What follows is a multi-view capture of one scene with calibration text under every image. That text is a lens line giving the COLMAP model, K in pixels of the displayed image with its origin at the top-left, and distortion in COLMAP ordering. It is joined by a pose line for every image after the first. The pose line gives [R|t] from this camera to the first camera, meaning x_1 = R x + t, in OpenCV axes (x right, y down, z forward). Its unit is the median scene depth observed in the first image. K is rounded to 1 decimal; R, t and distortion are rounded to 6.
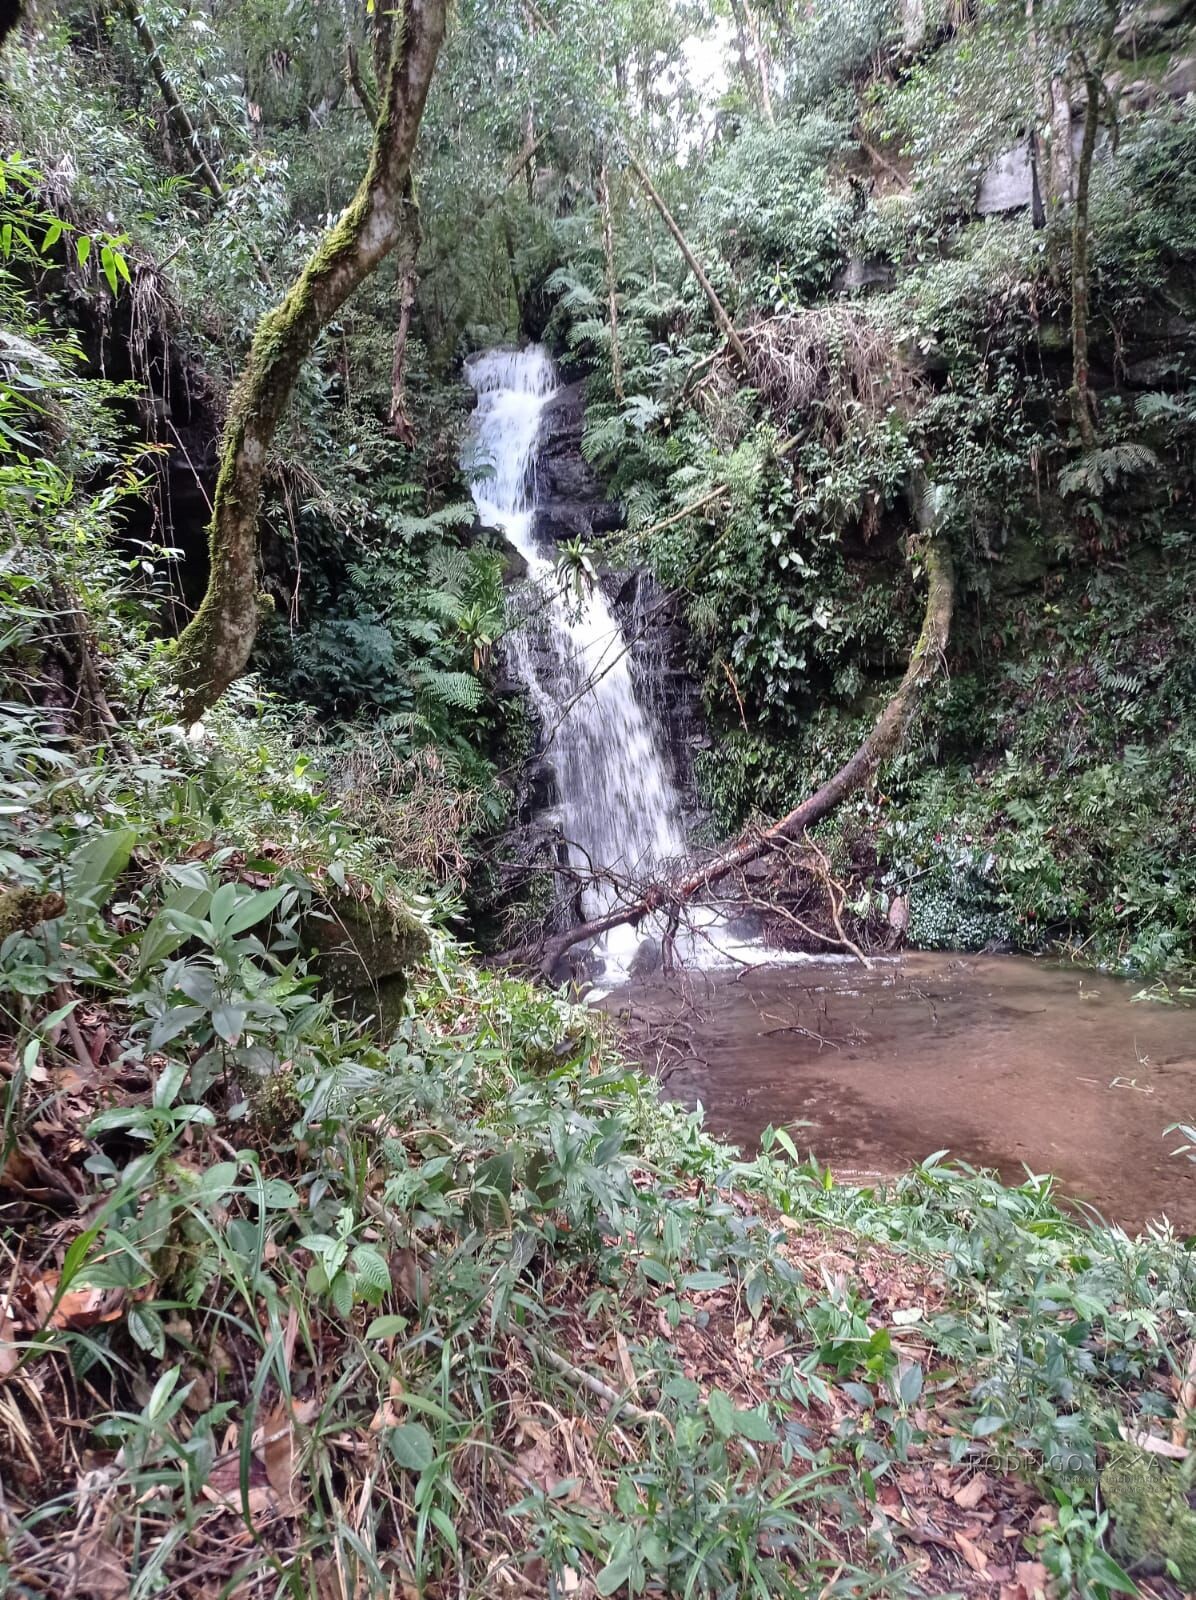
lens RADIAL K [[1162.6, 0, 595.9], [0, 1162.6, 804.4], [0, 0, 1]] dist [0.035102, -0.029009]
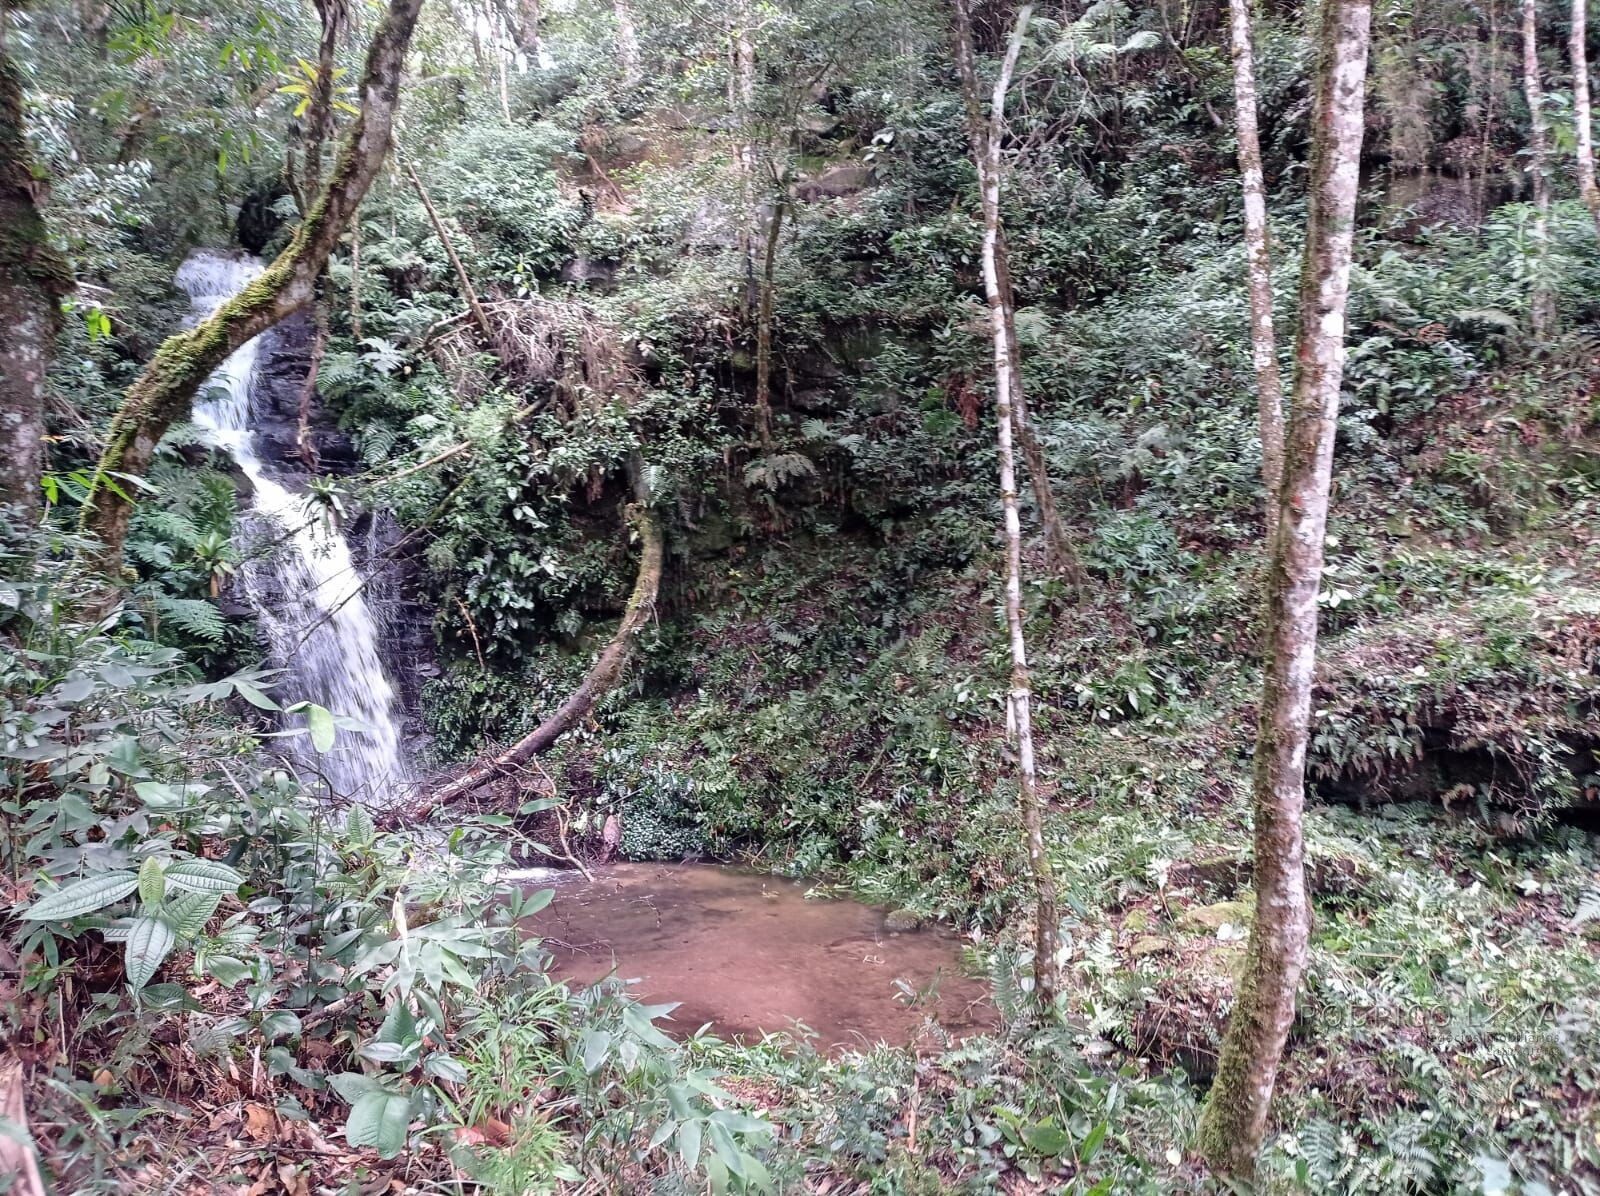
lens RADIAL K [[1162.6, 0, 800.0], [0, 1162.6, 597.1], [0, 0, 1]] dist [0.035102, -0.029009]
pose [[0.890805, 0.060625, 0.450324, -0.100768], [-0.020420, 0.995399, -0.093612, -0.029644], [-0.453928, 0.074195, 0.887944, -0.118134]]
